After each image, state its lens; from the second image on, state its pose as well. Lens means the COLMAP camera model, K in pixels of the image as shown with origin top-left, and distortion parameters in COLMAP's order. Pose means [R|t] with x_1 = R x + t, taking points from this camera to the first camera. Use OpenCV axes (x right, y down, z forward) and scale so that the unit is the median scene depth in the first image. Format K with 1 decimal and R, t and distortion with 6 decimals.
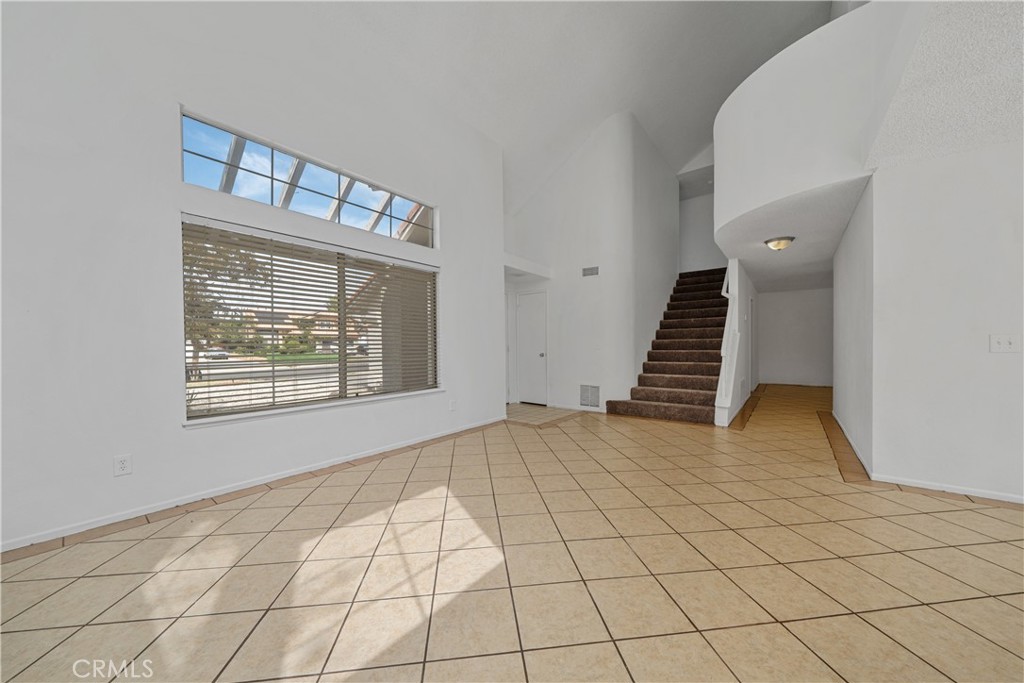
lens RADIAL K [[351.6, 0, 515.5], [0, 351.6, 347.5], [0, 0, 1]] dist [-0.000004, 0.000017]
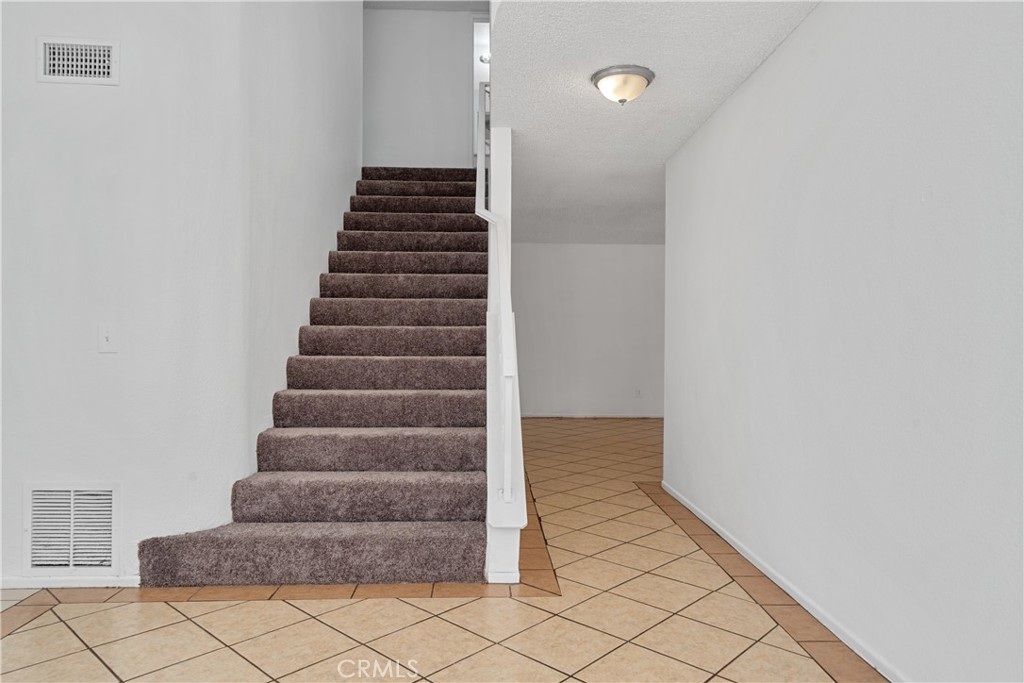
lens RADIAL K [[679.1, 0, 512.0], [0, 679.1, 341.5], [0, 0, 1]] dist [0.007015, 0.001864]
pose [[0.771894, 0.009655, 0.635678, 0.143923], [-0.006606, 0.999953, -0.007166, -0.003193], [-0.635717, 0.001333, 0.771921, 0.405896]]
